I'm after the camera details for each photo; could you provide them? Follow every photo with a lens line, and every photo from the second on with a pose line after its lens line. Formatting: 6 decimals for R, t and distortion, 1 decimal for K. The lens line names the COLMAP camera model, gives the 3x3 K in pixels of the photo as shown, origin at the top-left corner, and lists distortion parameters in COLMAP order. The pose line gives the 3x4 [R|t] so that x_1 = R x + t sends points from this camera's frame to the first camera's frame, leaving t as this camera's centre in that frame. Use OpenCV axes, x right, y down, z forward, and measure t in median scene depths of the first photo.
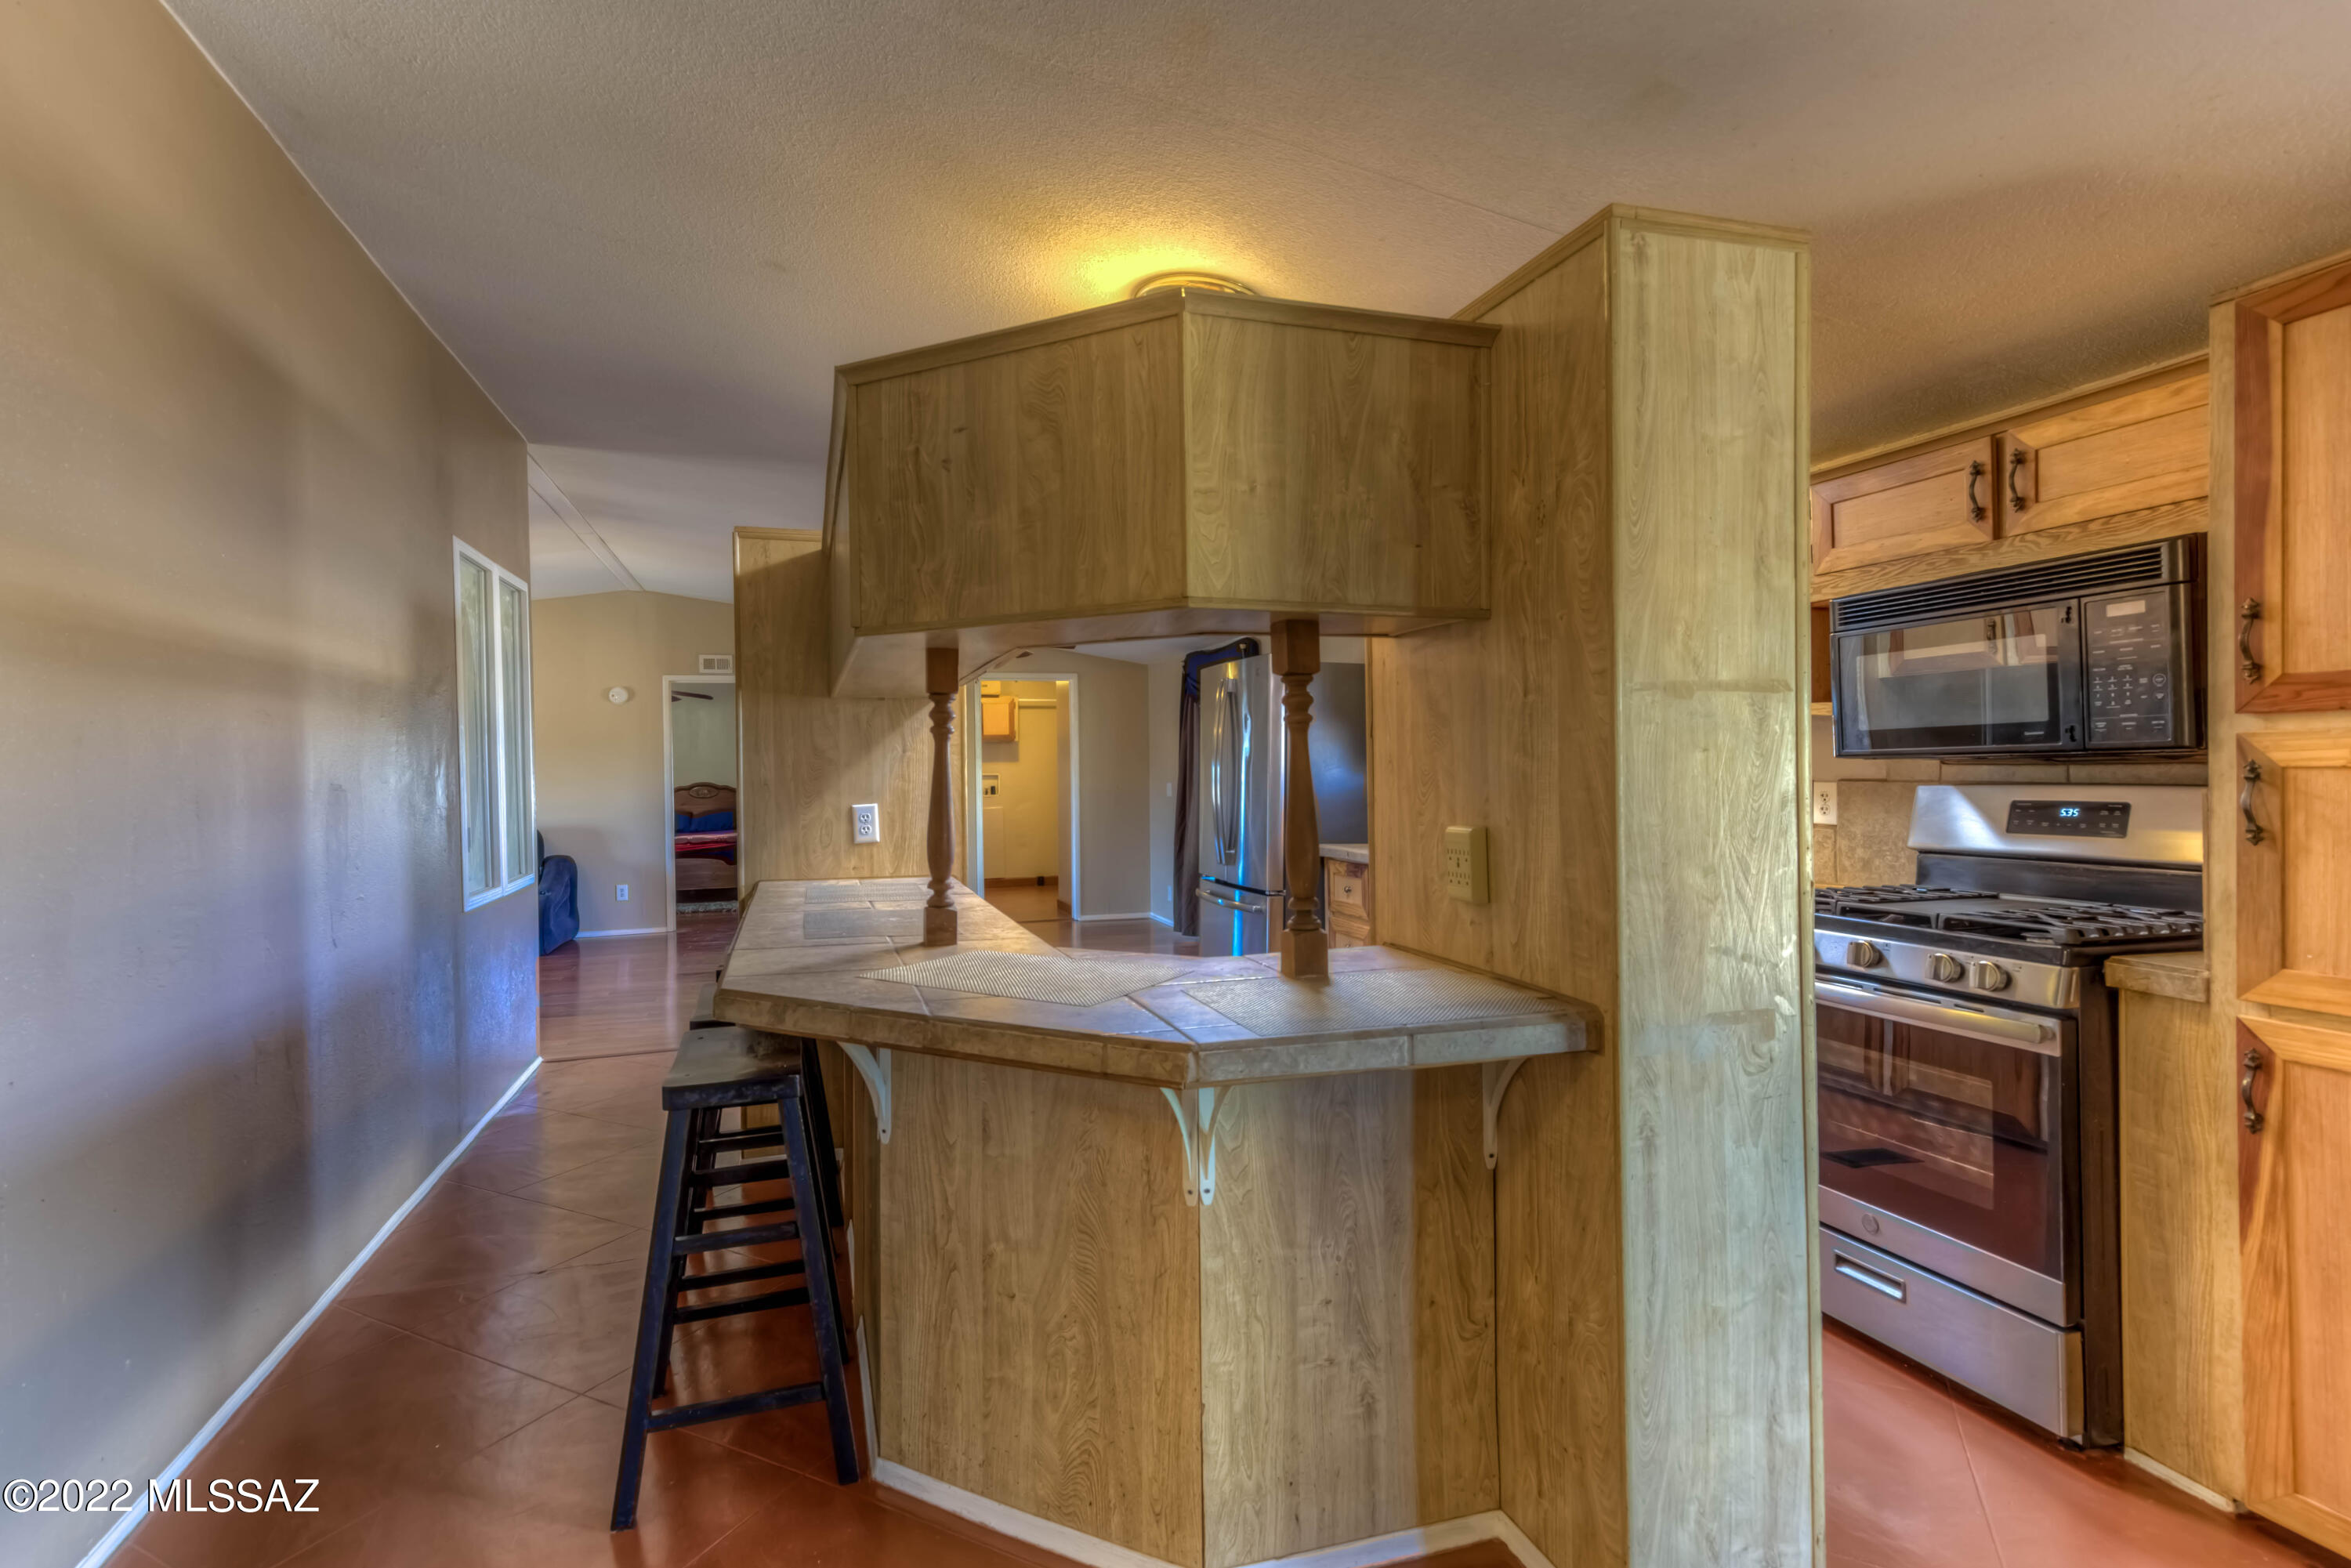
lens RADIAL K [[1128.6, 0, 1143.4], [0, 1128.6, 773.9], [0, 0, 1]] dist [0.028064, 0.000178]
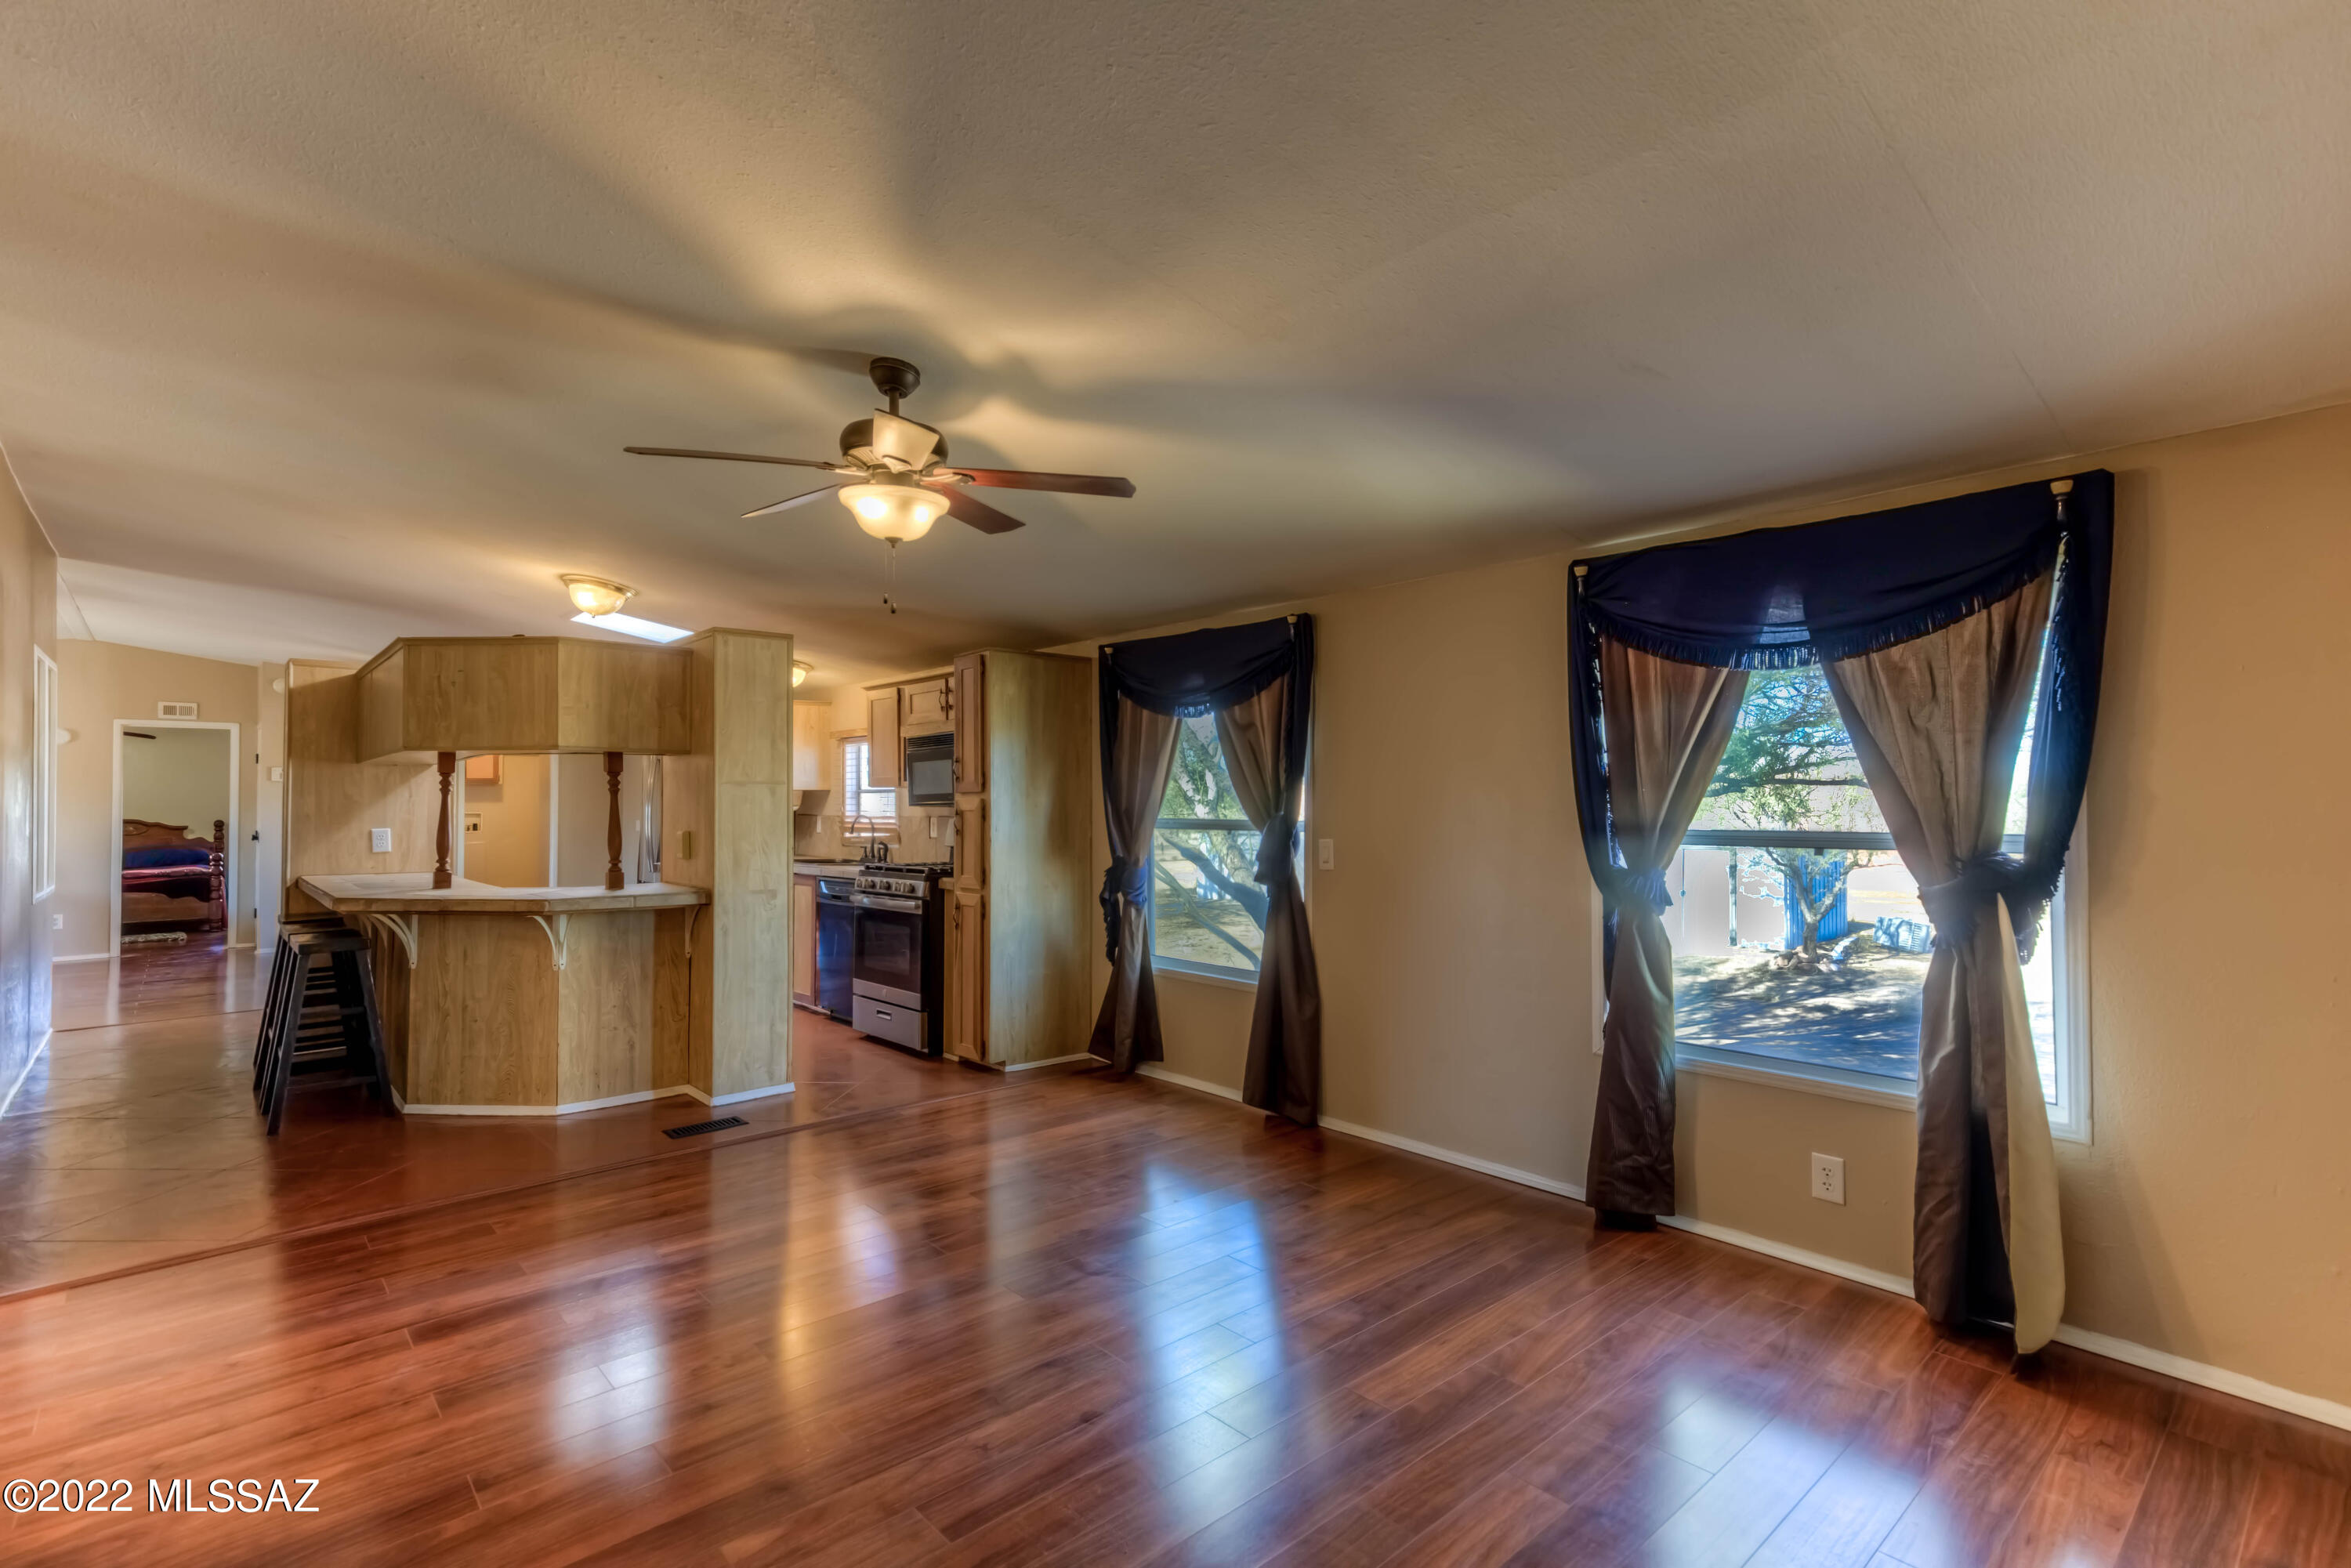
lens RADIAL K [[1102.5, 0, 1162.7], [0, 1102.5, 781.9], [0, 0, 1]] dist [0.023828, -0.000274]
pose [[0.913180, 0.018217, 0.407148, 0.250262], [-0.005513, 0.999461, -0.032354, 0.009590], [-0.407518, 0.027300, 0.912789, -1.818893]]
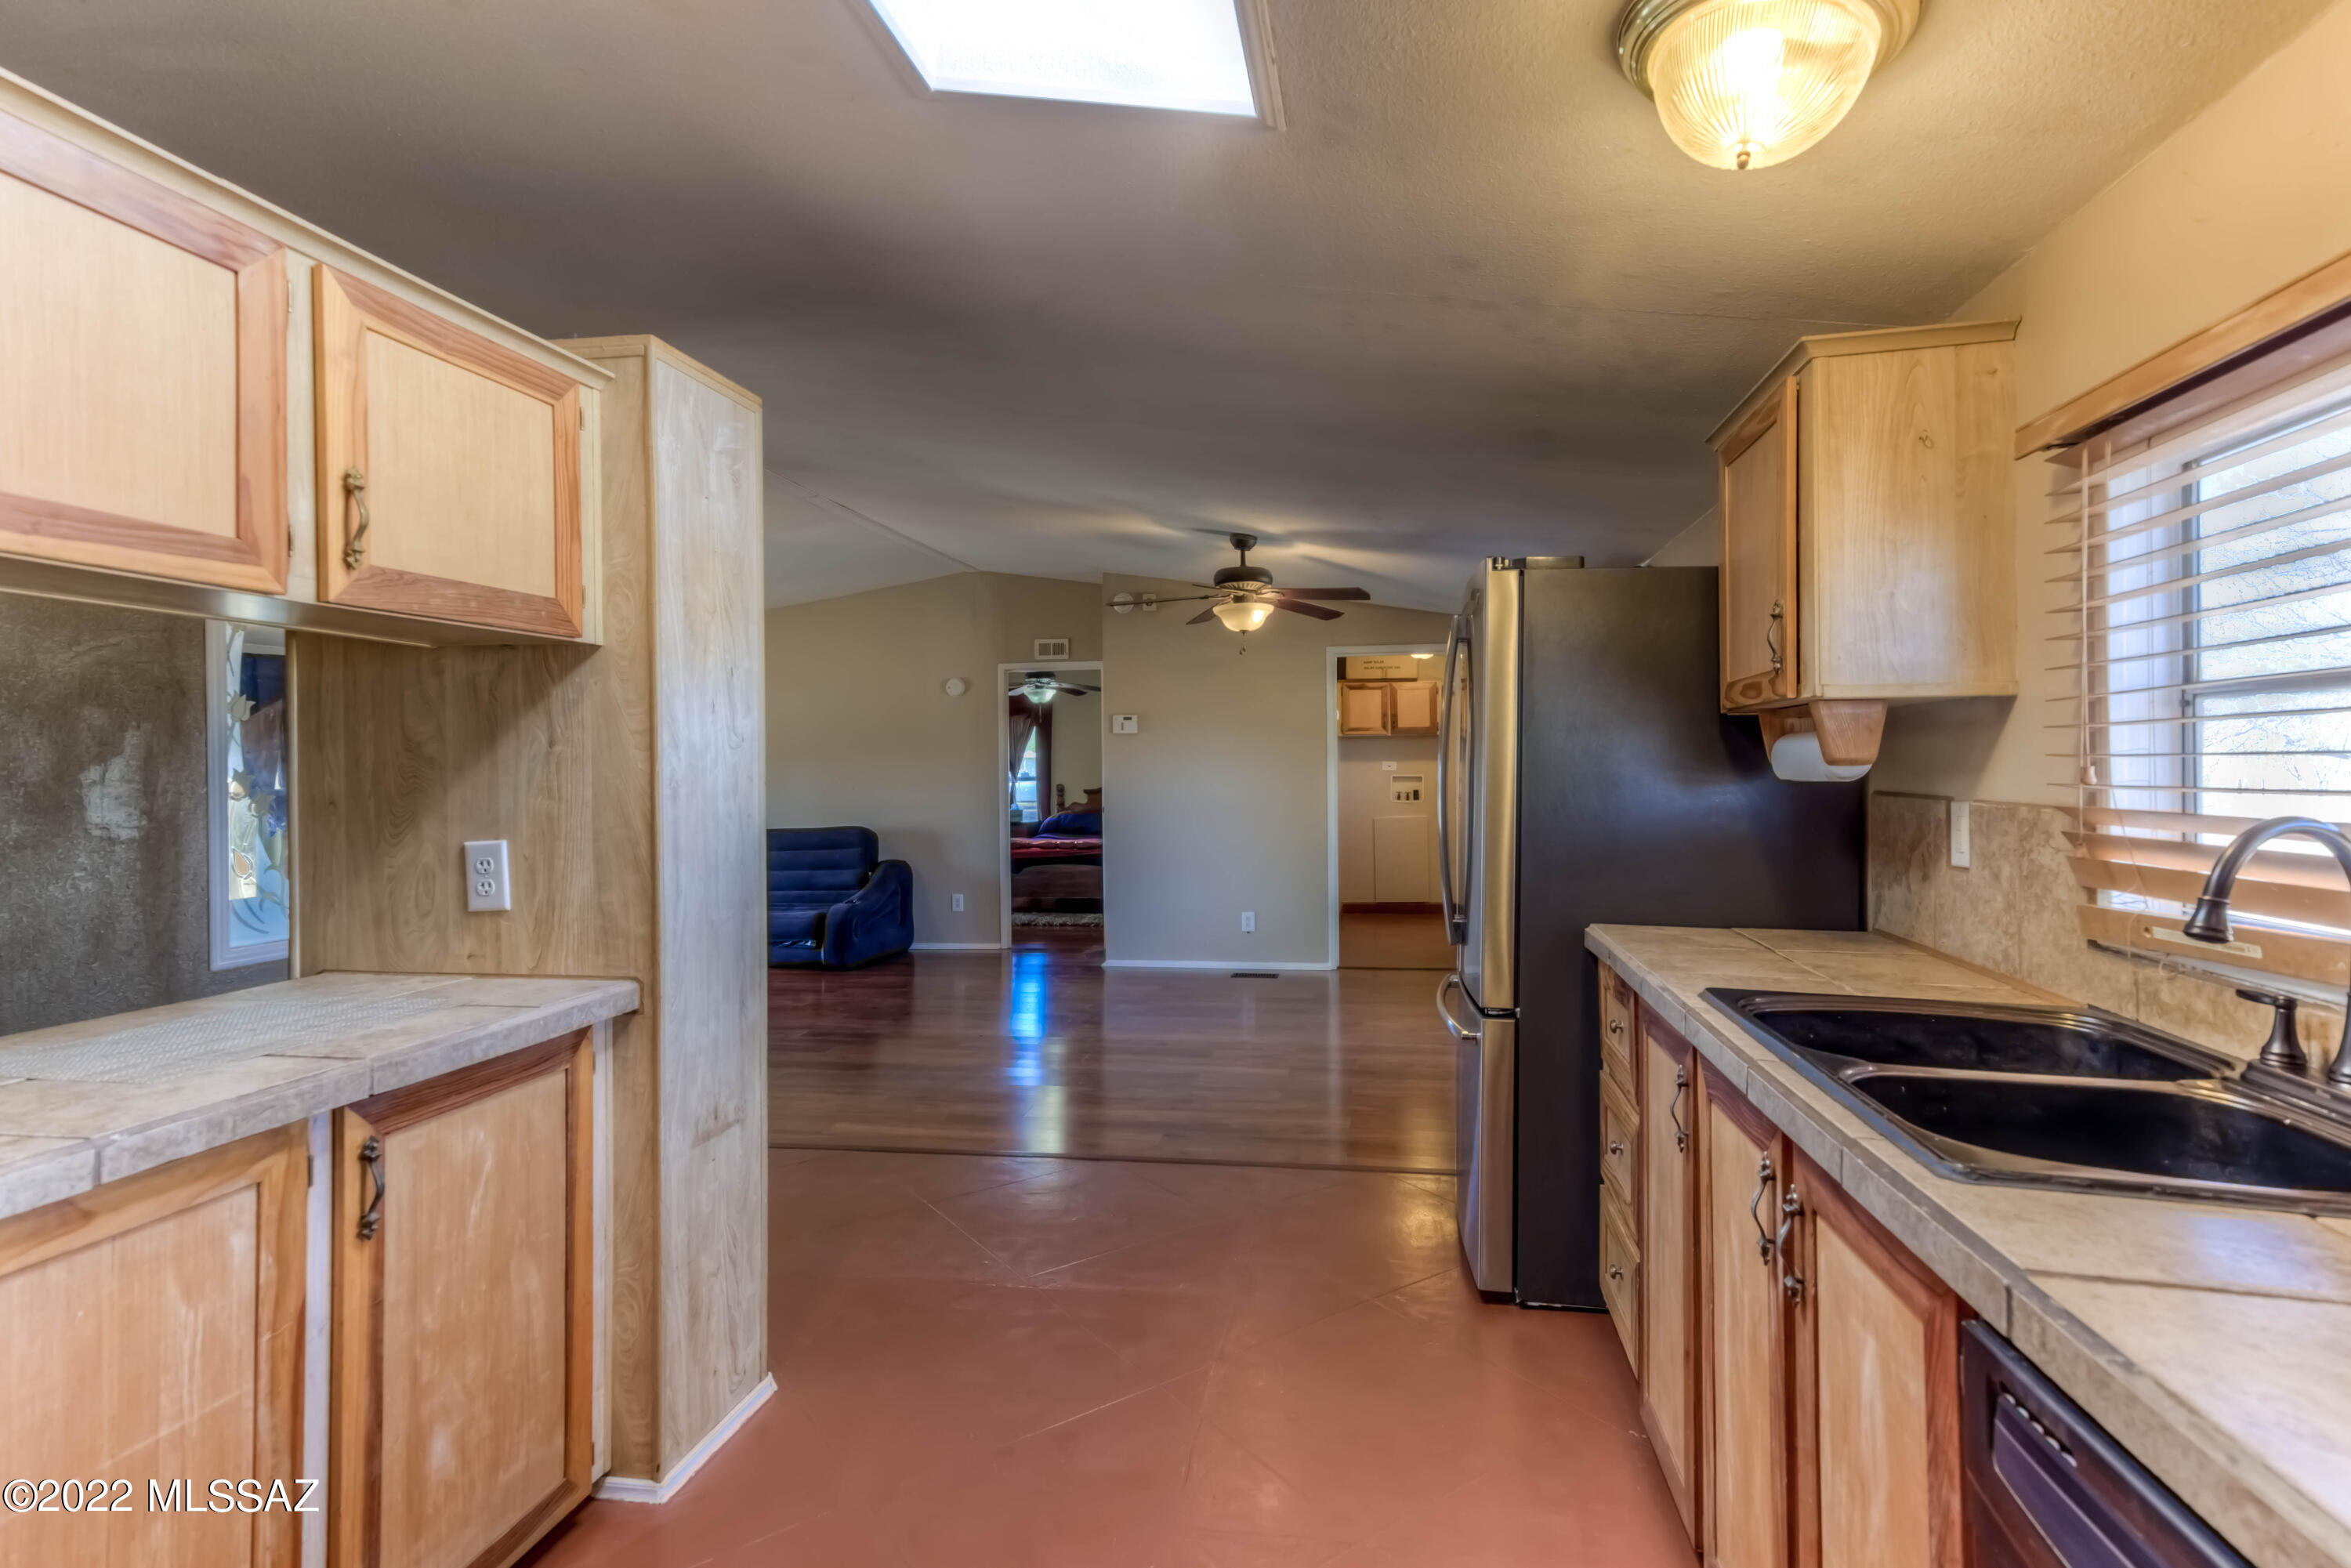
lens RADIAL K [[1120.3, 0, 1175.5], [0, 1120.3, 775.8], [0, 0, 1]] dist [0.024963, 0.000156]
pose [[0.882936, 0.008928, -0.469408, 0.585794], [-0.006704, 0.999957, 0.006410, -0.019986], [0.469445, -0.002513, 0.882958, 1.297946]]
